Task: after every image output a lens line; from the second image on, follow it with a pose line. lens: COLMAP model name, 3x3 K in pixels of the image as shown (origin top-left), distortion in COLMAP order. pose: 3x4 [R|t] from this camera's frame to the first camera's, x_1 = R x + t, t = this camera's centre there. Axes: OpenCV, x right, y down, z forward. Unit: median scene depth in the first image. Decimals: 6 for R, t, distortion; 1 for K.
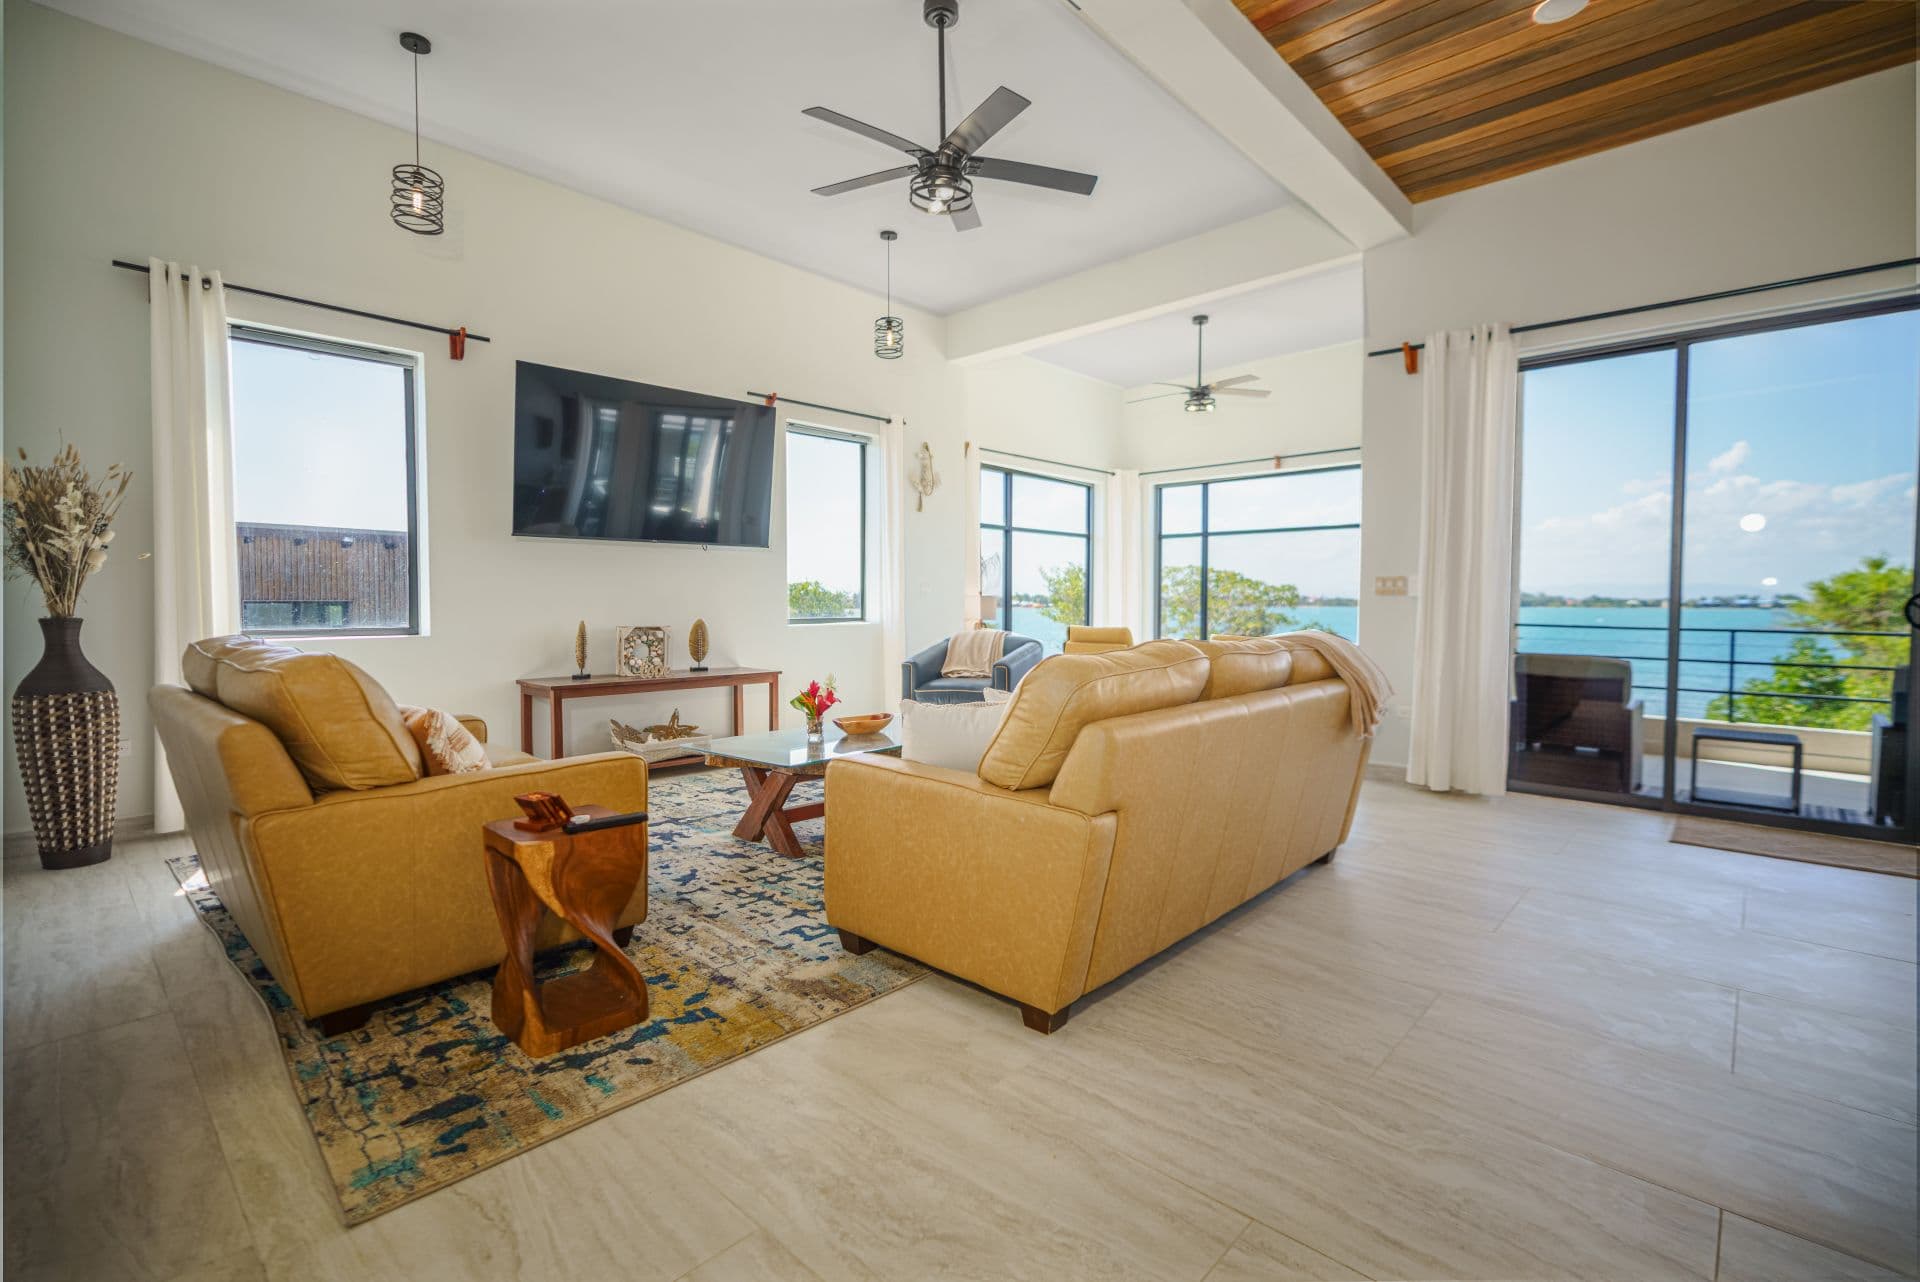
lens RADIAL K [[884.7, 0, 950.7], [0, 884.7, 640.6], [0, 0, 1]] dist [-0.000075, -0.001206]
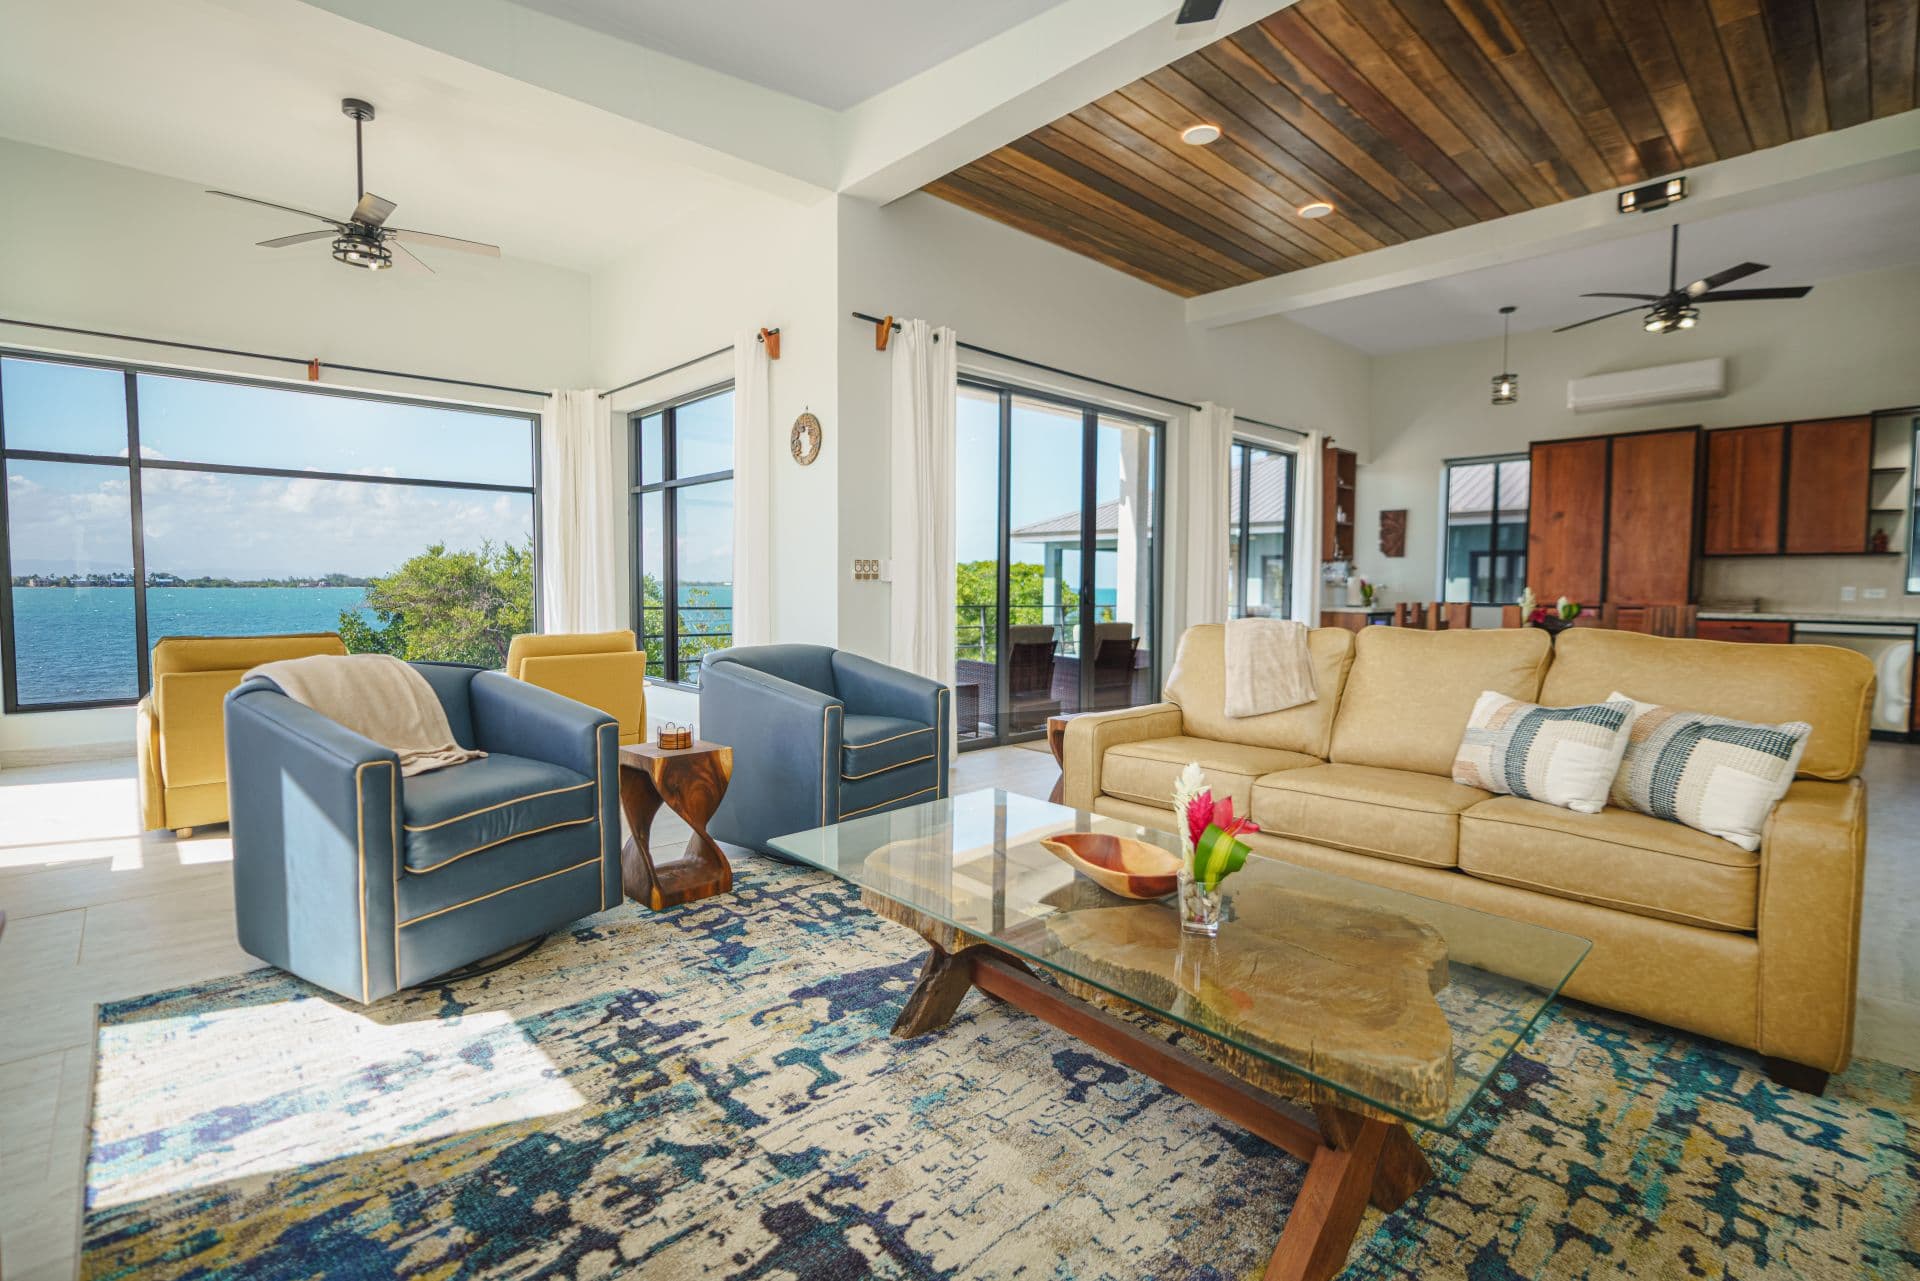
lens RADIAL K [[884.7, 0, 929.2], [0, 884.7, 636.2], [0, 0, 1]] dist [-0.000075, -0.001206]
pose [[0.068861, -0.057532, 0.995966, -0.658654], [0.040396, 0.997678, 0.054838, -0.058998], [-0.996808, 0.036457, 0.071025, 1.289801]]
